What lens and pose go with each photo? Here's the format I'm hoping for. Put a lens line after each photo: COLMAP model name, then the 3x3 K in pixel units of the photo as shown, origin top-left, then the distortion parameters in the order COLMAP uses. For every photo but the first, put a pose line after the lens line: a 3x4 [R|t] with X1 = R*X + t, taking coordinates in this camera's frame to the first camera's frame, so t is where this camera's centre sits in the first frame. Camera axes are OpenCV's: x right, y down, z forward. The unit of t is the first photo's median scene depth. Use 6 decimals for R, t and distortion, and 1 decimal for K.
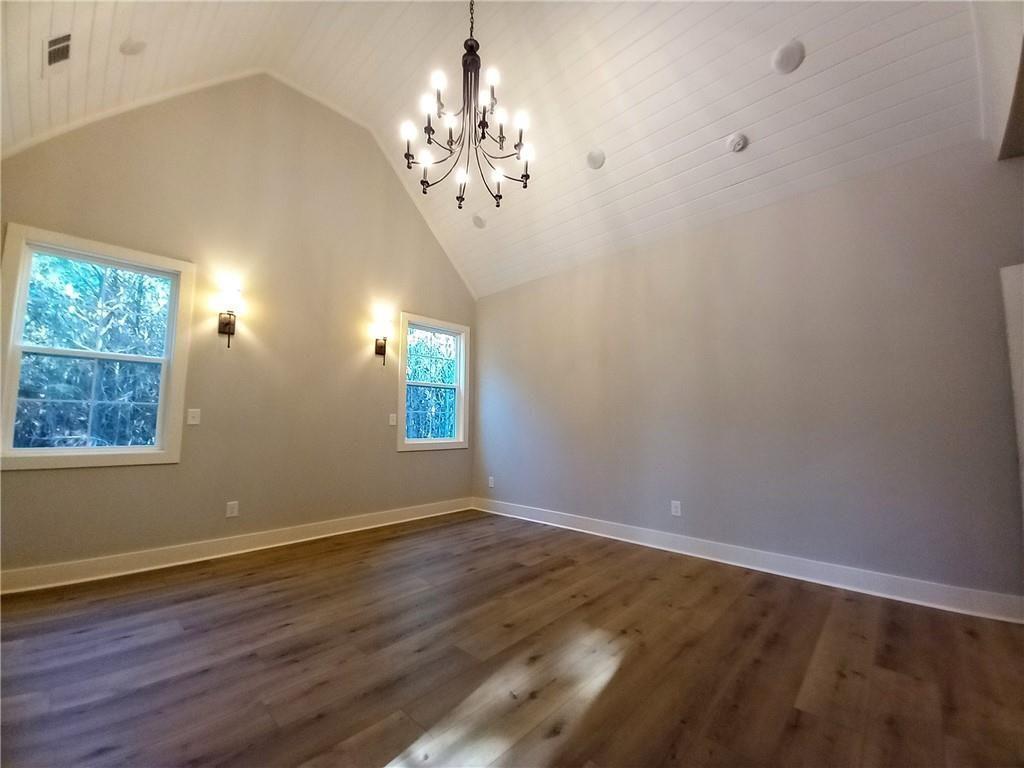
lens RADIAL K [[423.7, 0, 515.6], [0, 423.7, 382.8], [0, 0, 1]] dist [-0.001199, -0.003336]
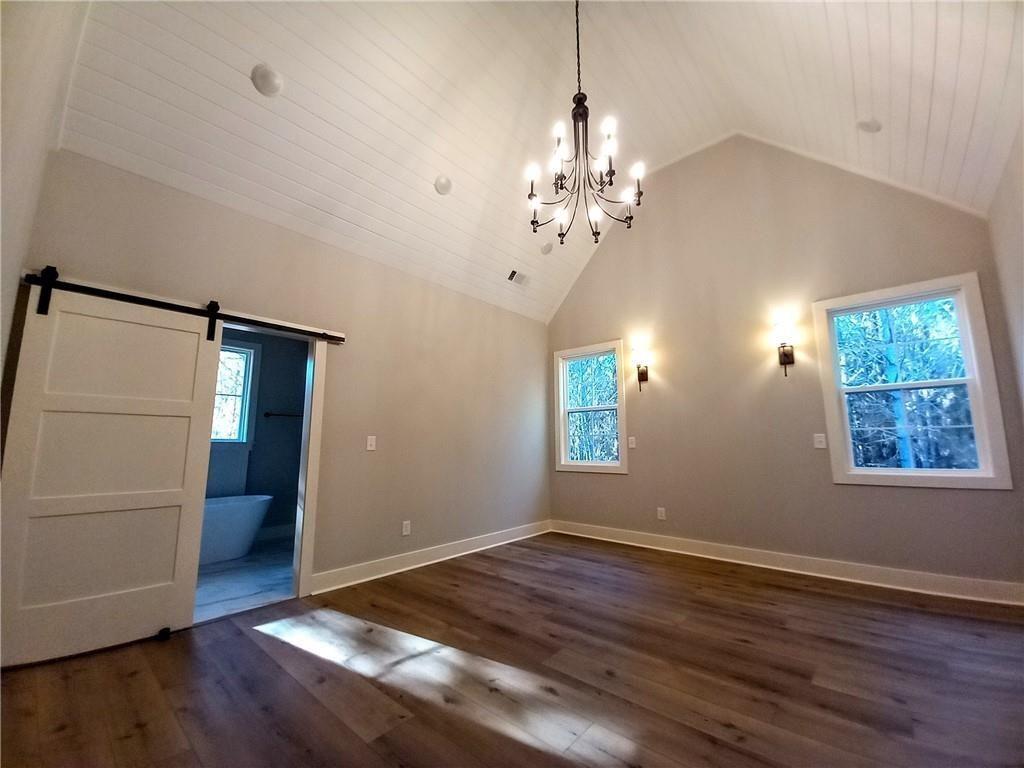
lens RADIAL K [[423.7, 0, 515.6], [0, 423.7, 382.8], [0, 0, 1]] dist [-0.001199, -0.003336]
pose [[-0.008655, -0.151281, -0.988453, 0.711804], [0.101070, 0.983295, -0.151377, 0.059353], [0.994842, -0.101213, 0.006780, 0.628227]]
